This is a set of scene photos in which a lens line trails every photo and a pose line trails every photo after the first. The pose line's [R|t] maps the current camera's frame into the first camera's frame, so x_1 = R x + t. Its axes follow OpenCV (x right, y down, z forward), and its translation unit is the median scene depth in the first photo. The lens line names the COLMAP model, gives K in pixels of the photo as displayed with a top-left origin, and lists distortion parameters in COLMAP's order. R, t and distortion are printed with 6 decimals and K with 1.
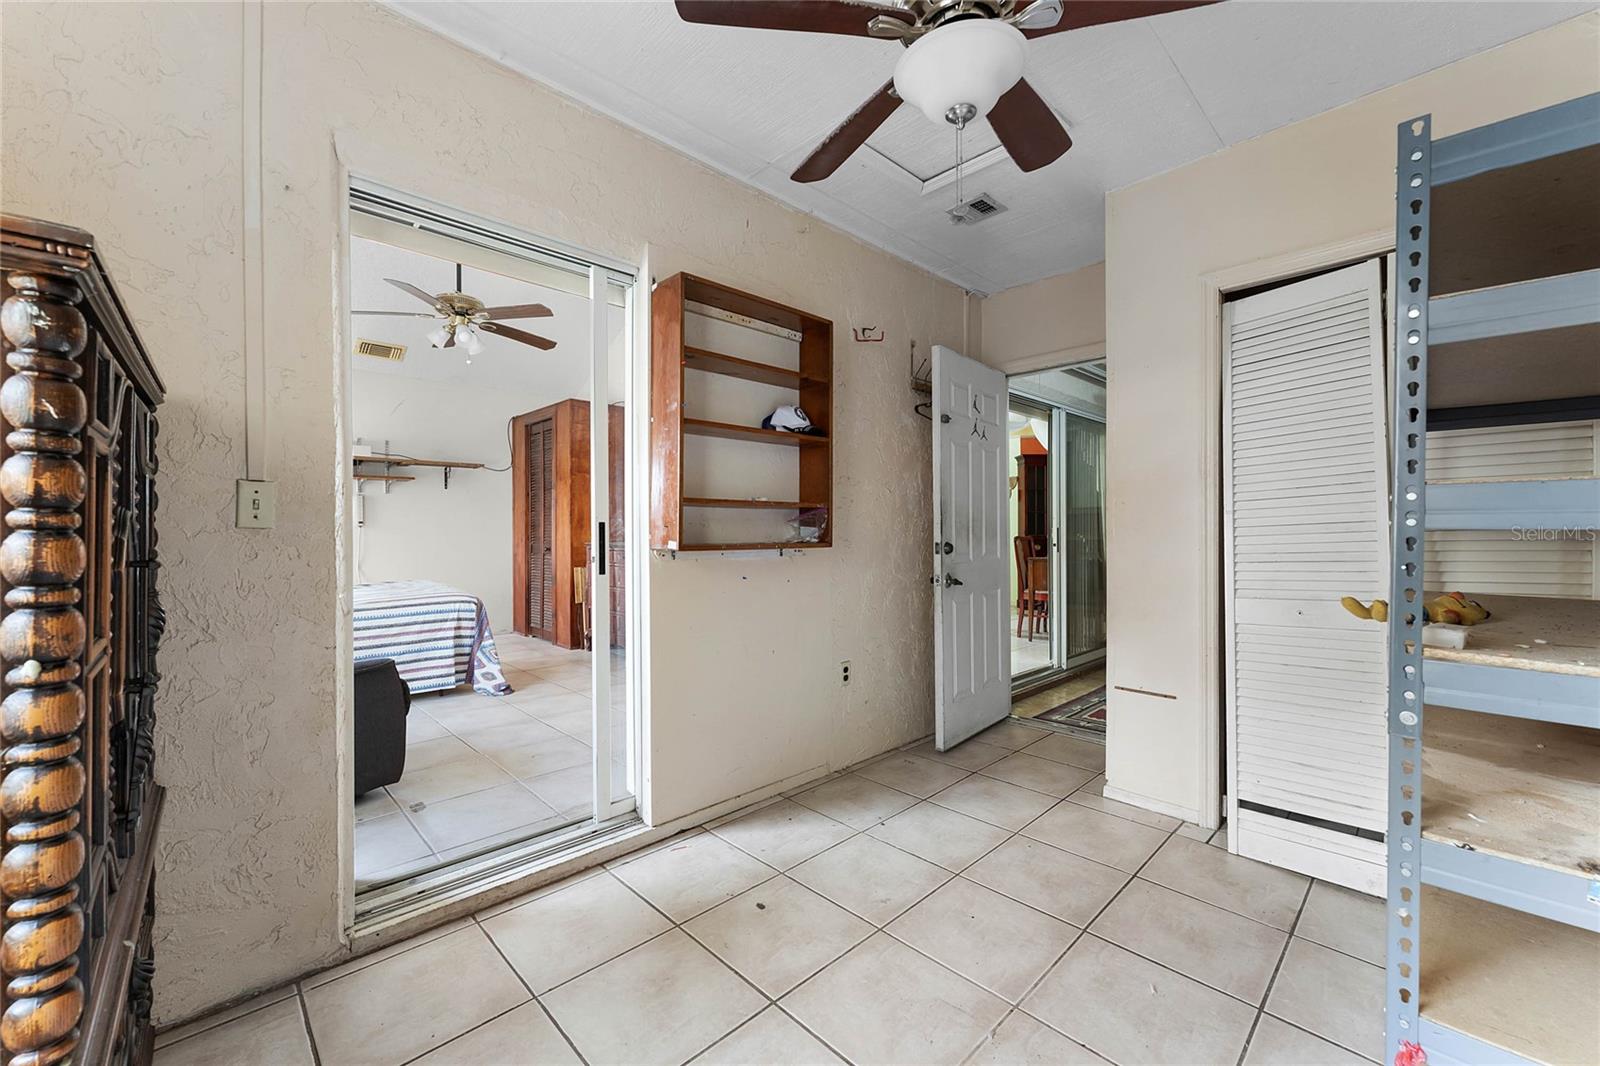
lens RADIAL K [[649.4, 0, 802.2], [0, 649.4, 532.7], [0, 0, 1]] dist [0.000000, -0.000409]
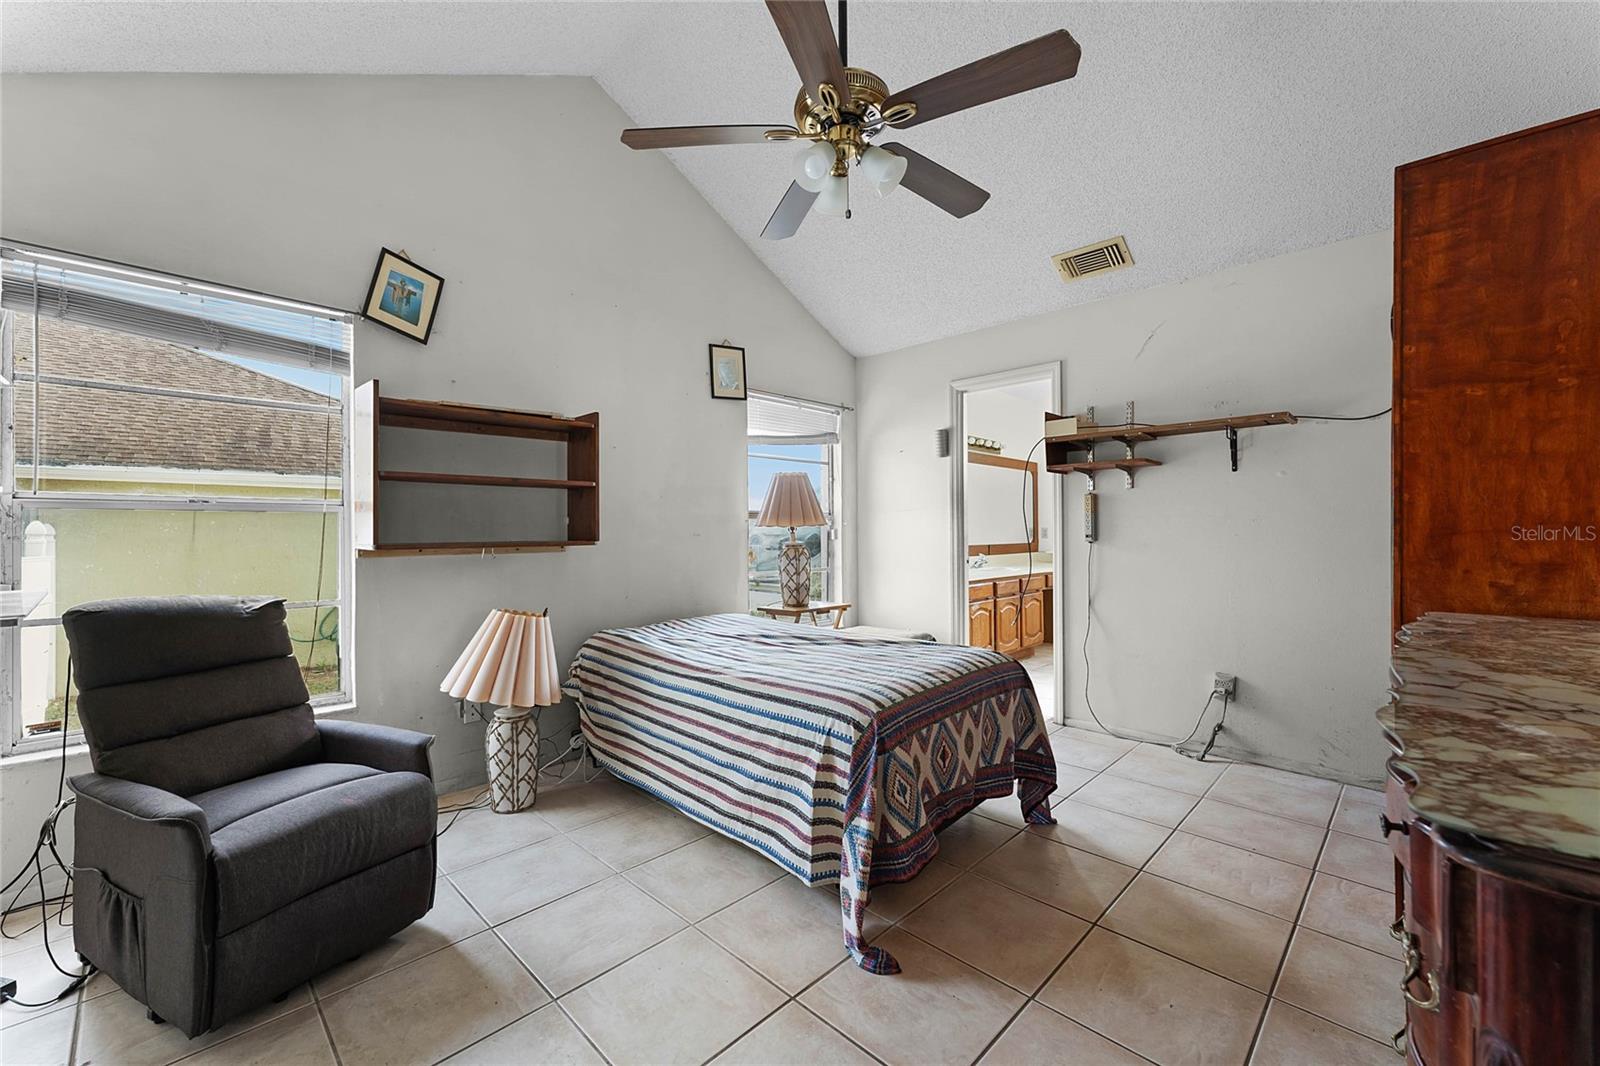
lens RADIAL K [[649.4, 0, 797.4], [0, 649.4, 533.3], [0, 0, 1]] dist [0.000000, -0.000409]
pose [[0.015491, 0.005035, -0.999867, -0.040209], [0.006190, 0.999968, 0.005131, -0.032067], [0.999861, -0.006269, 0.015459, 0.957990]]
